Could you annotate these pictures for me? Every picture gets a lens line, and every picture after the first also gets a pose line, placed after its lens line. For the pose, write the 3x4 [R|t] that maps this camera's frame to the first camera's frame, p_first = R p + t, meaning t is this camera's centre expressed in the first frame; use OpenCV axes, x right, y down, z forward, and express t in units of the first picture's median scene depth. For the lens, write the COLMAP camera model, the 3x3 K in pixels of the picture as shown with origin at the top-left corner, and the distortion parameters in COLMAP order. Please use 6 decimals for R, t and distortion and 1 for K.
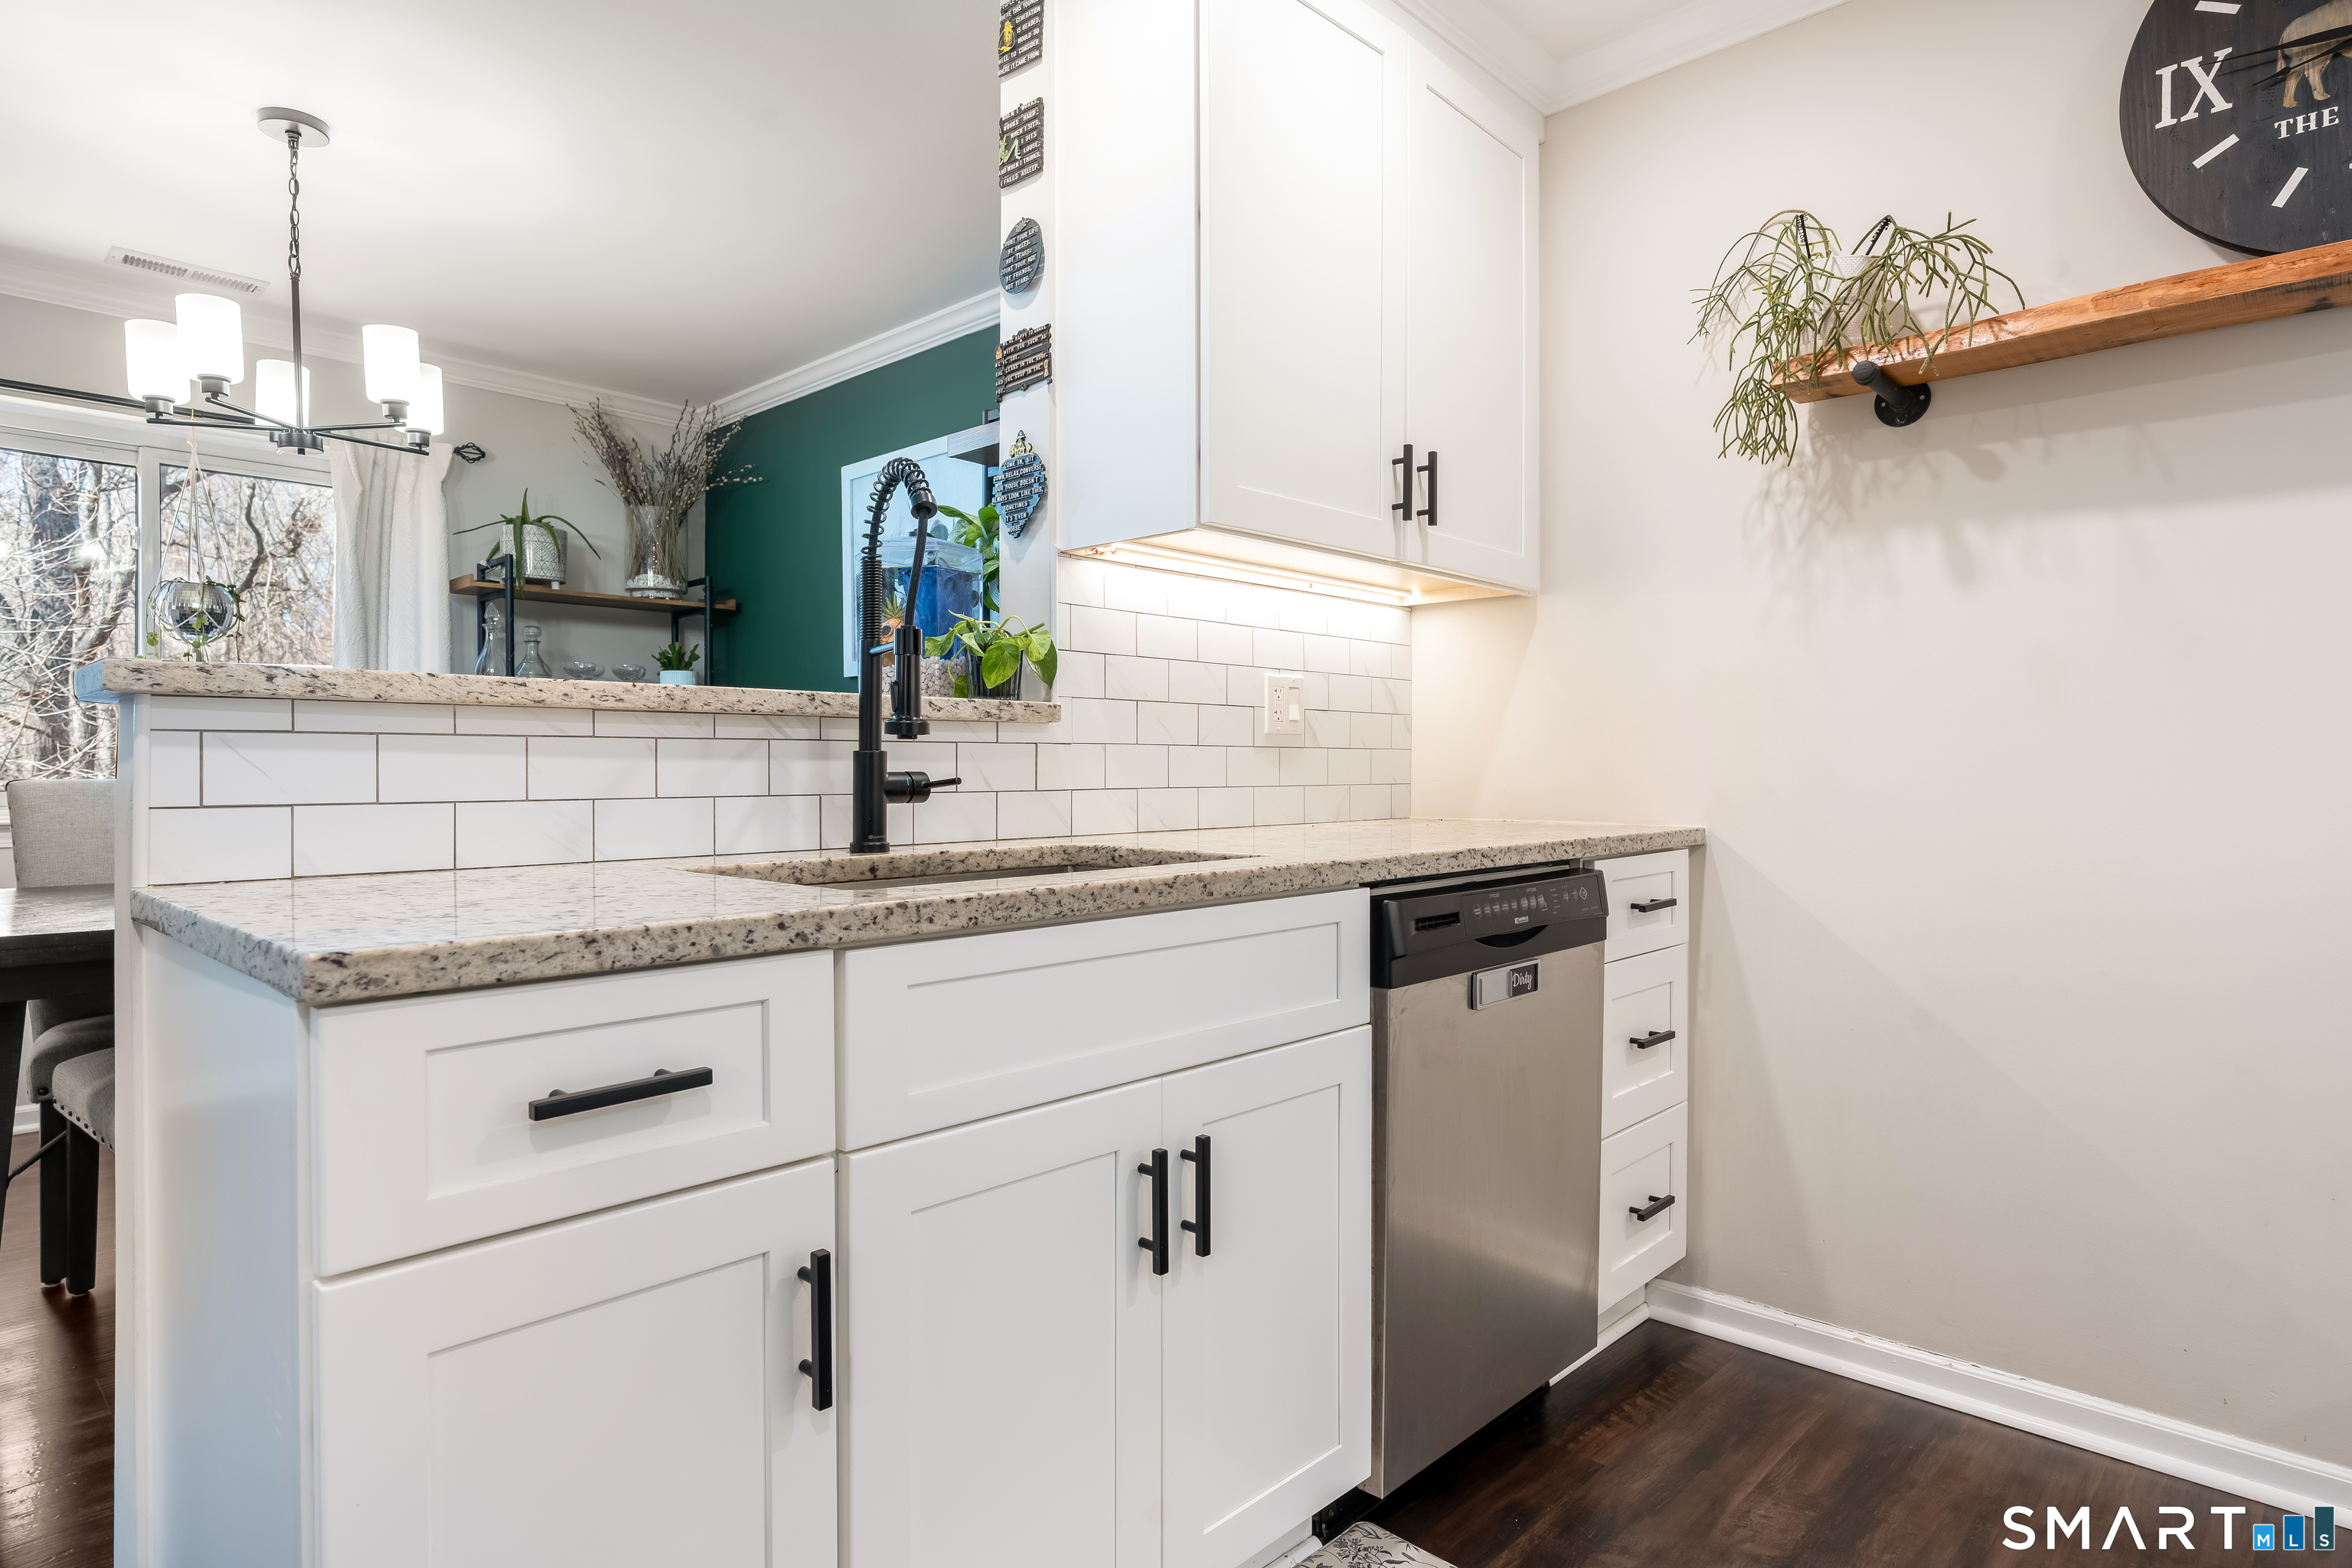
lens RADIAL K [[1297.4, 0, 1183.9], [0, 1297.4, 778.1], [0, 0, 1]] dist [-0.003277, 0.000675]
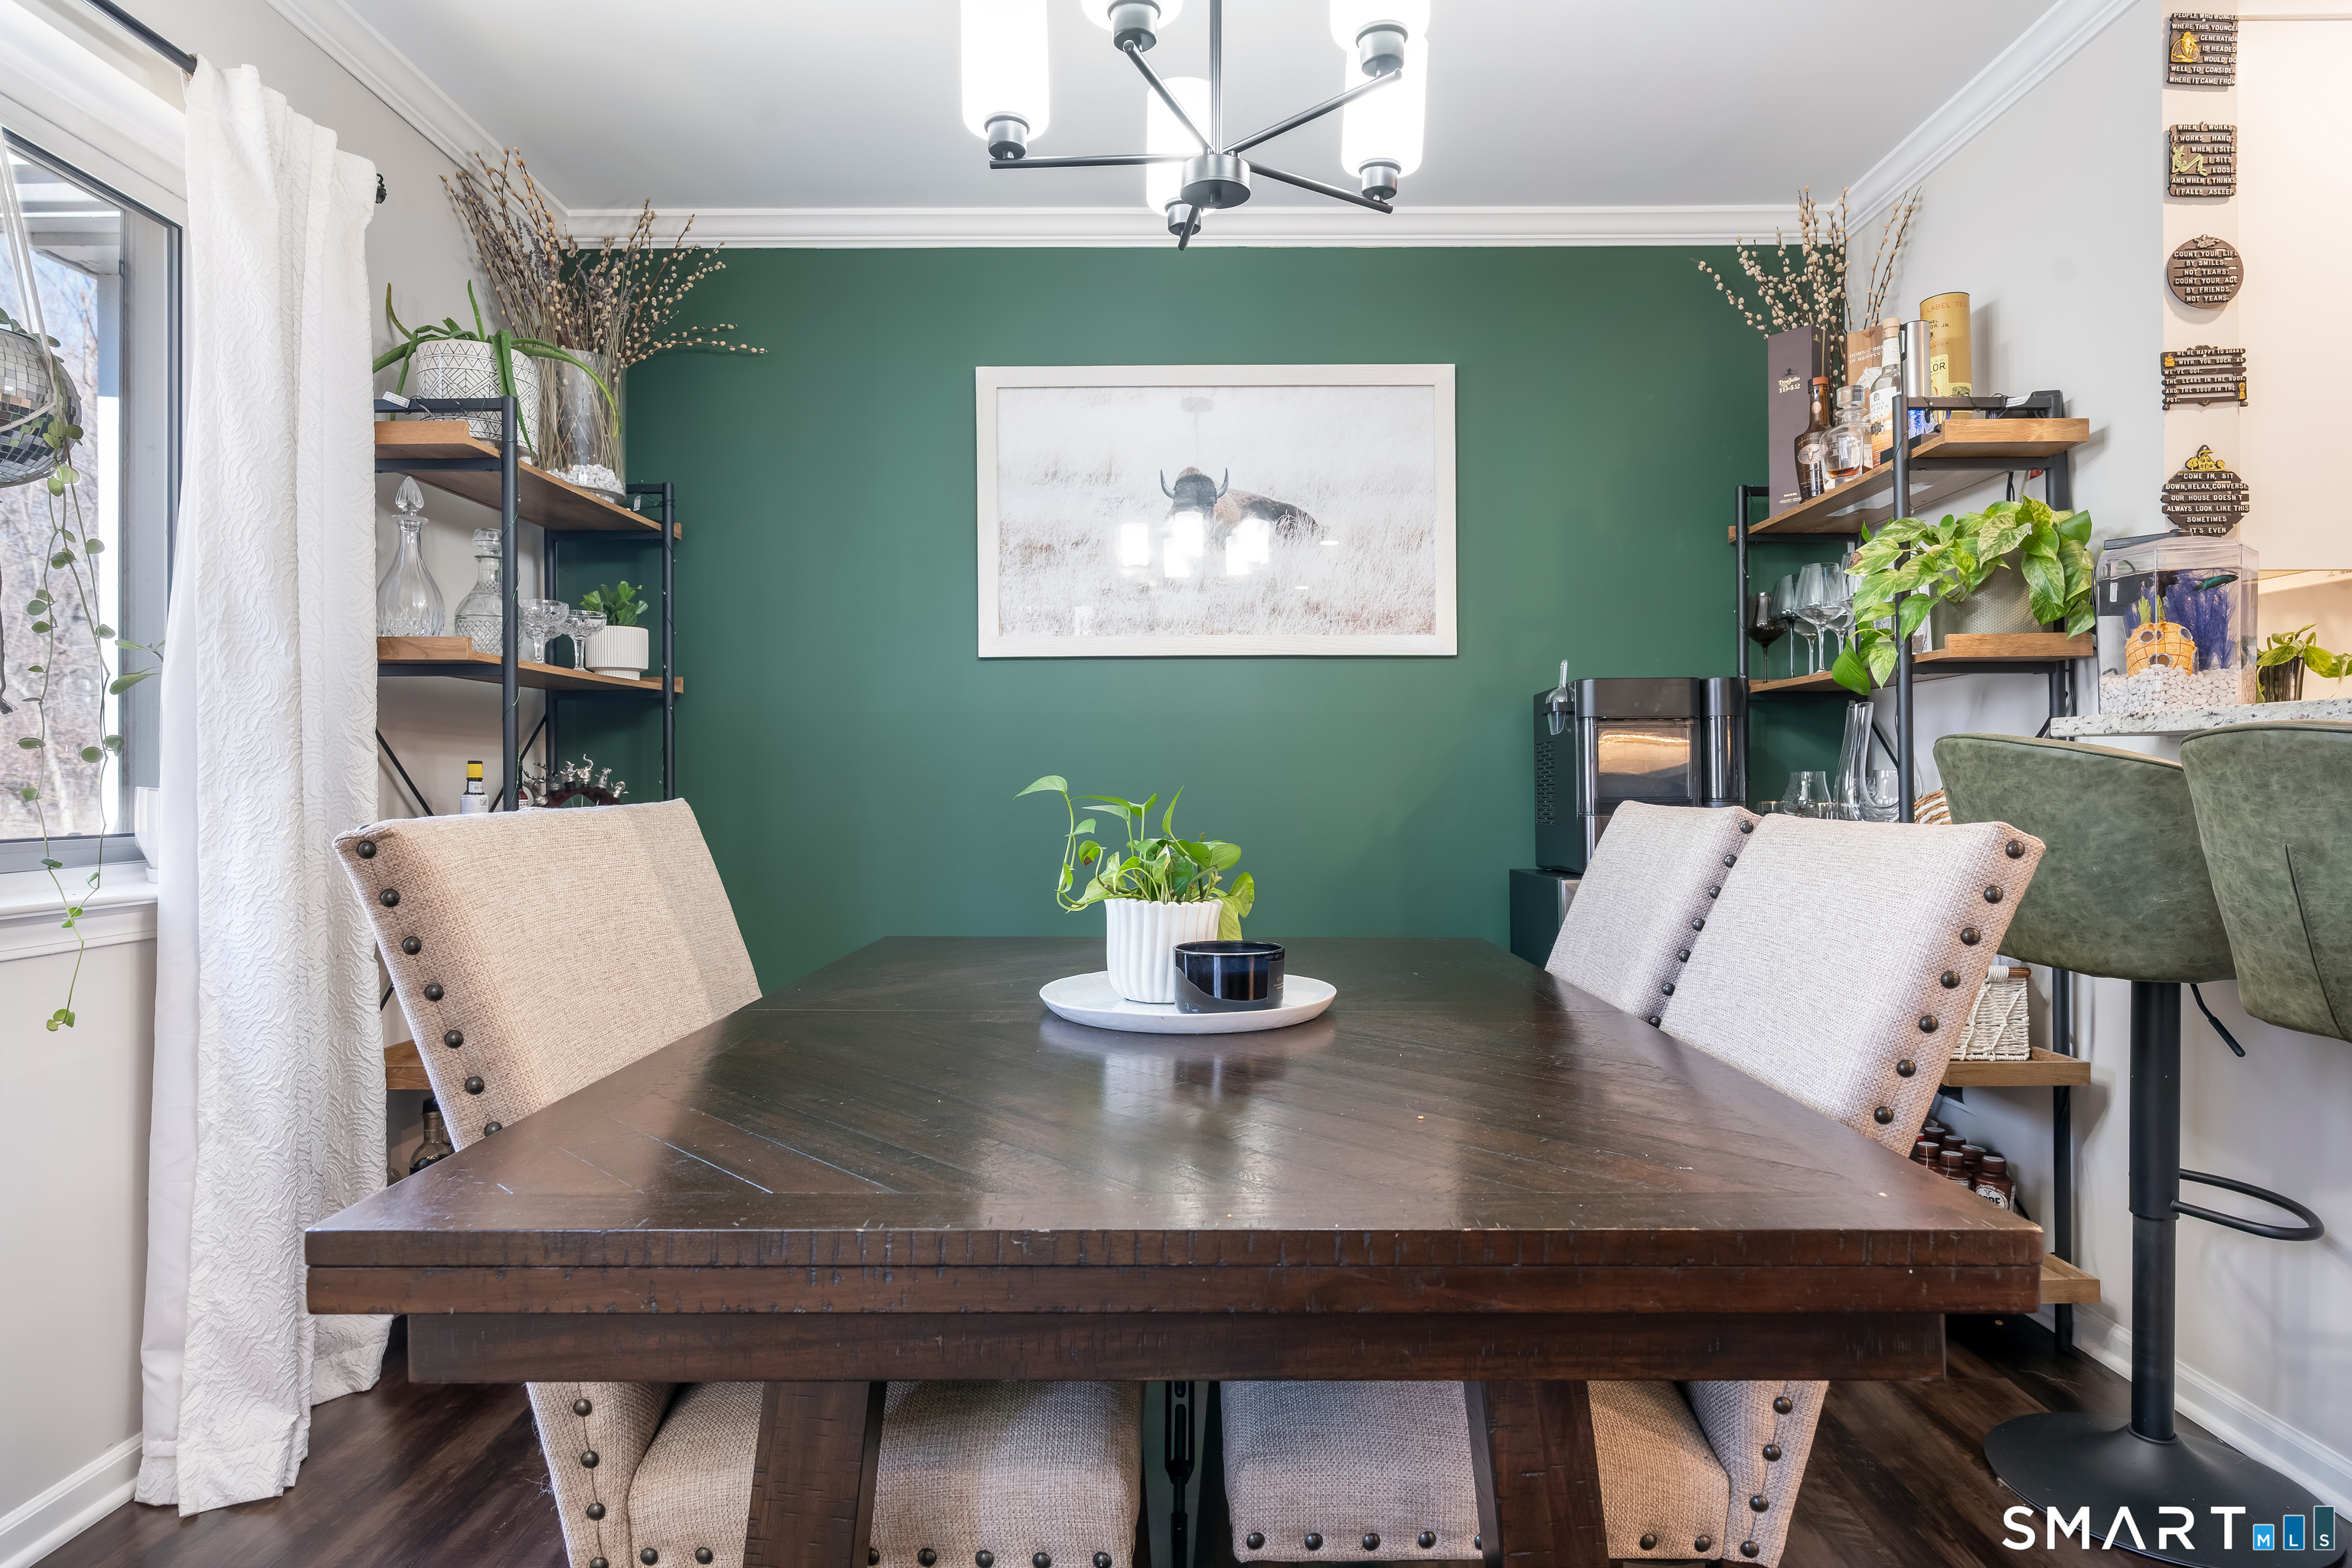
lens RADIAL K [[1297.4, 0, 1183.9], [0, 1297.4, 778.1], [0, 0, 1]] dist [-0.003277, 0.000675]
pose [[0.726165, -0.001742, 0.687518, -1.479910], [0.008441, 0.999944, -0.006382, -0.009483], [-0.687468, 0.010438, 0.726139, 0.866791]]
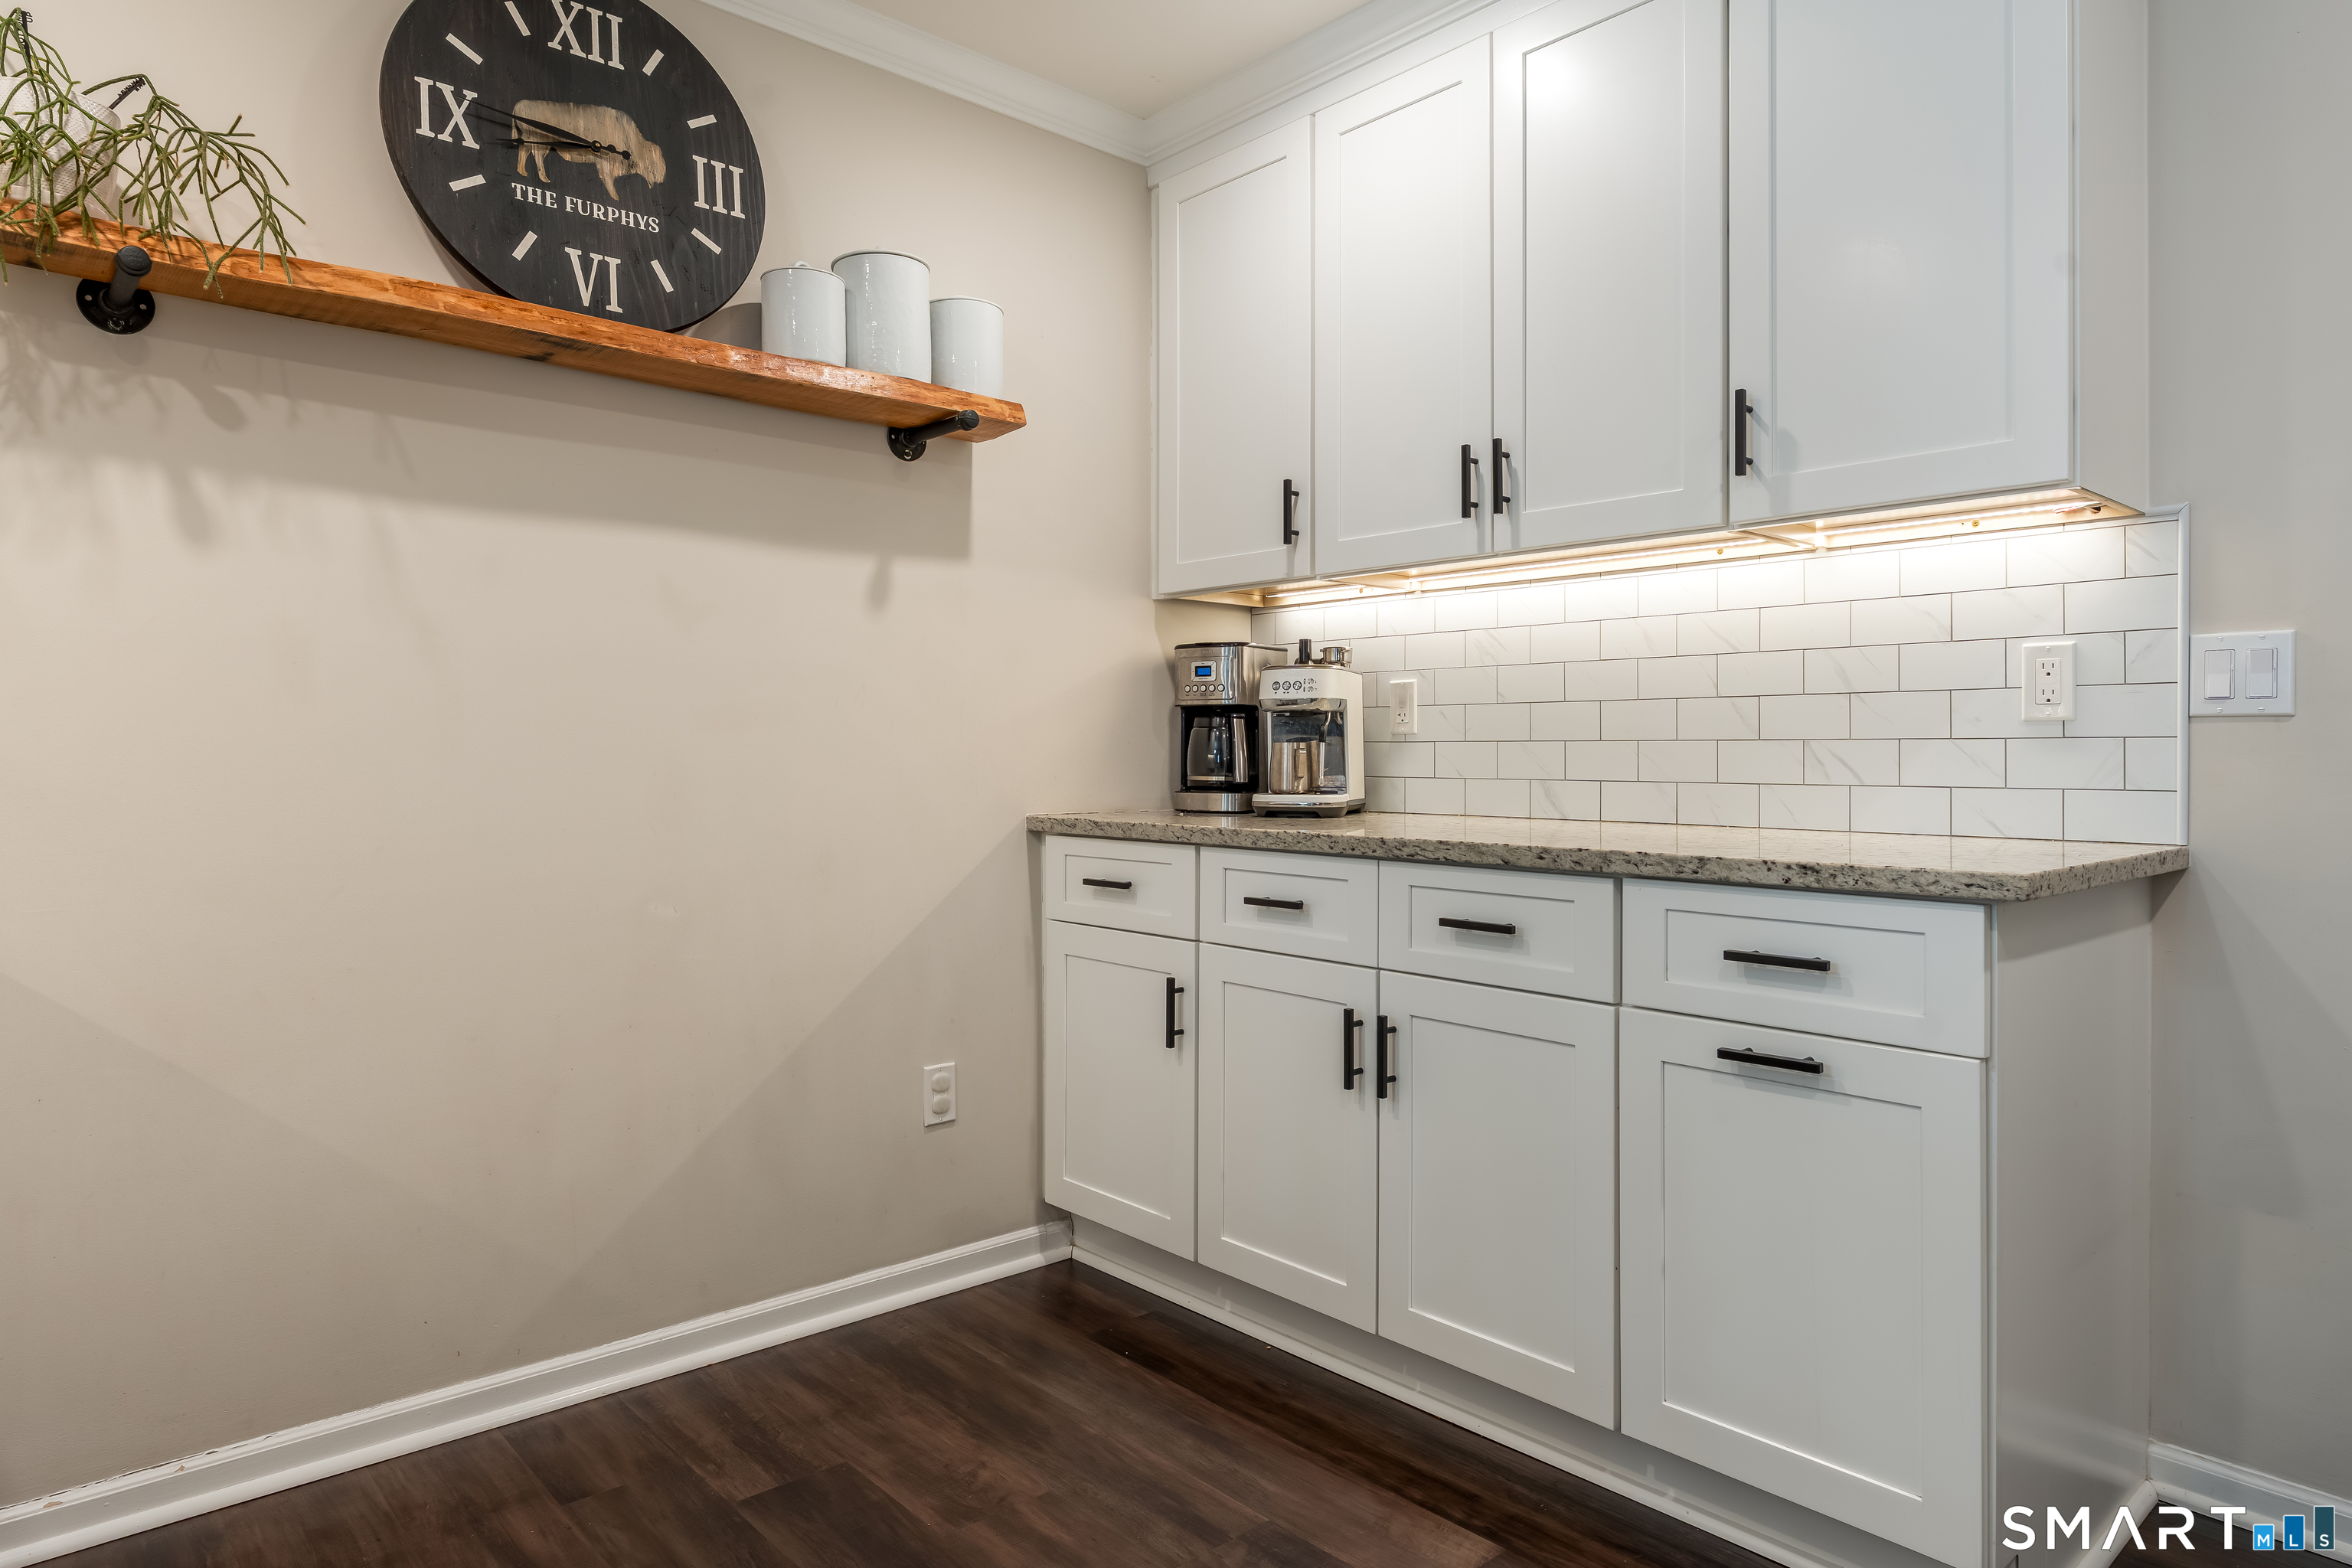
lens RADIAL K [[1399.1, 0, 1177.6], [0, 1399.1, 746.7], [0, 0, 1]] dist [-0.001367, 0.002390]
pose [[0.078334, 0.009579, 0.996881, -0.274124], [0.006214, 0.999930, -0.010096, -0.001364], [-0.996908, 0.006985, 0.078269, 0.289759]]
